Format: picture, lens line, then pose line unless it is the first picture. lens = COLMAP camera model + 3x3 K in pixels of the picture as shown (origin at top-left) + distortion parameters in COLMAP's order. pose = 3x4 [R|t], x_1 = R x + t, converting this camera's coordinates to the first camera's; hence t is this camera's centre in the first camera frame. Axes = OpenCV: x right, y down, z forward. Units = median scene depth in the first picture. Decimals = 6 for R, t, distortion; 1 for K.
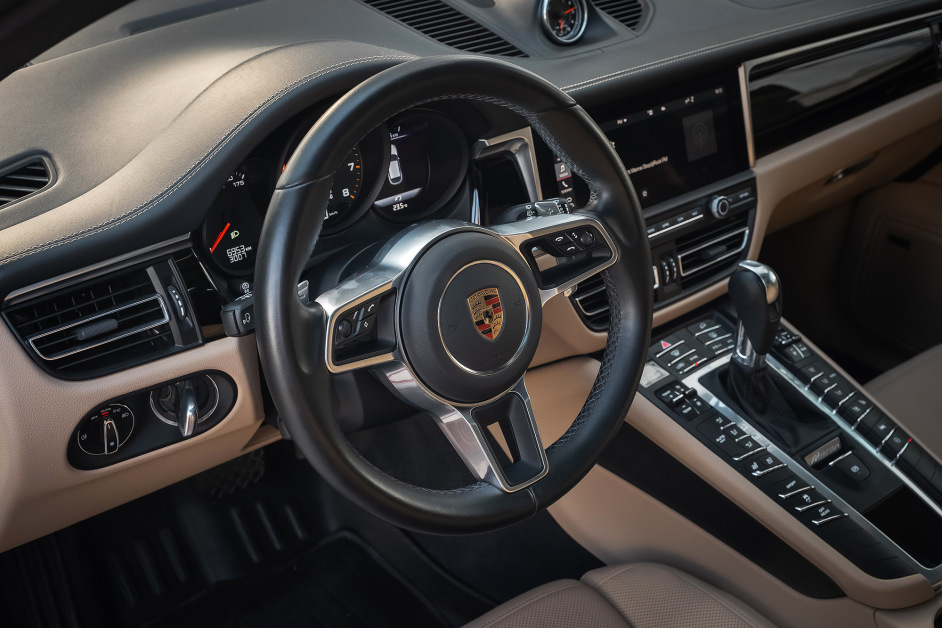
lens RADIAL K [[1235.9, 0, 471.0], [0, 1235.9, 314.0], [0, 0, 1]] dist [0.006088, -0.026204]
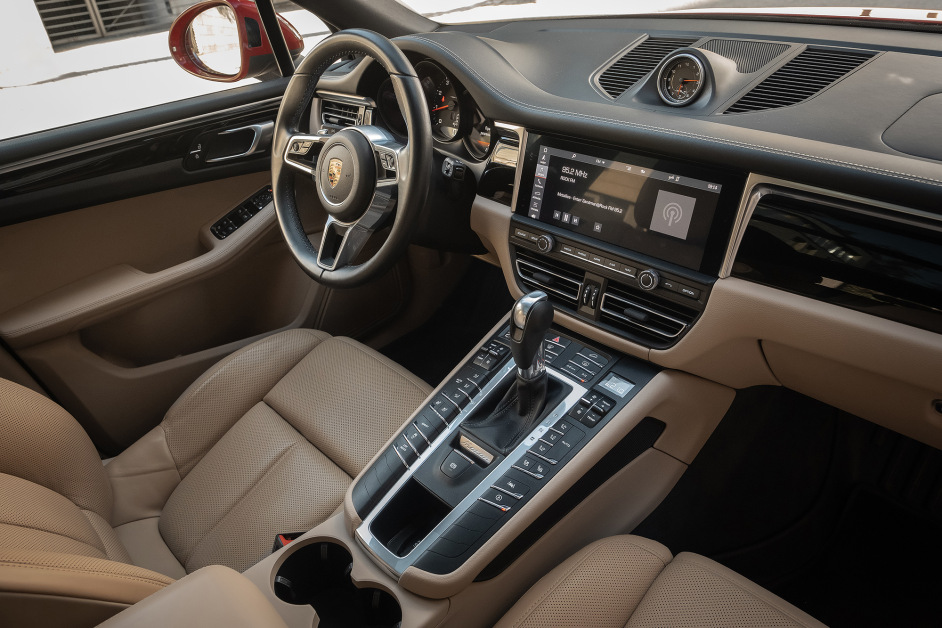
lens RADIAL K [[657.6, 0, 471.0], [0, 657.6, 314.0], [0, 0, 1]] dist [-0.005758, -0.002010]
pose [[0.066112, 0.513340, -0.855635, 0.761304], [-0.414841, 0.794029, 0.444325, -0.276801], [0.907489, 0.325577, 0.265450, 0.771354]]
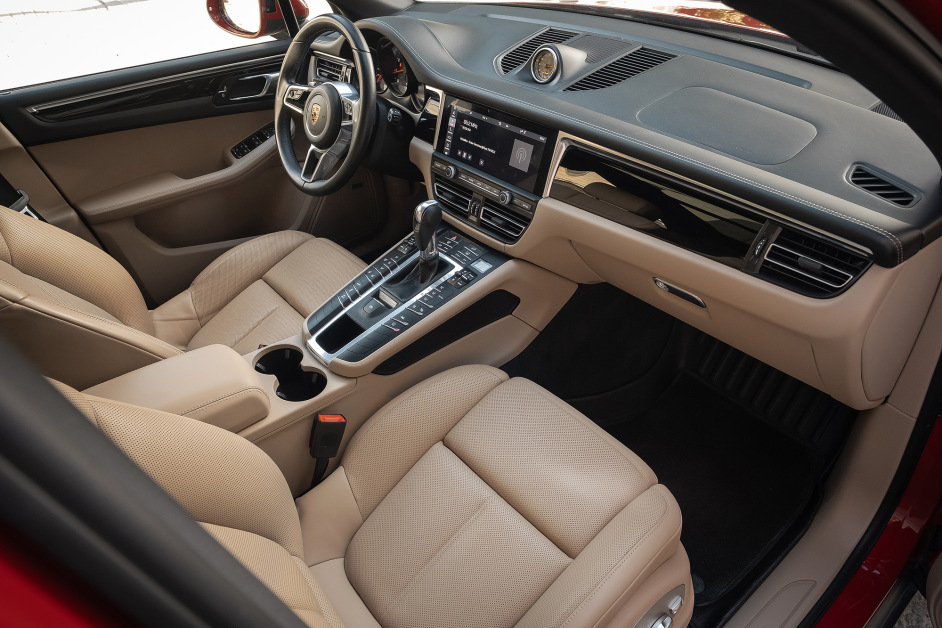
lens RADIAL K [[682.7, 0, 472.7], [0, 682.7, 325.2], [0, 0, 1]] dist [-0.005836, -0.004856]
pose [[-0.009799, 0.578152, -0.815870, 1.151076], [-0.454194, 0.724313, 0.518727, -0.459623], [0.890849, 0.375647, 0.255496, 0.853087]]
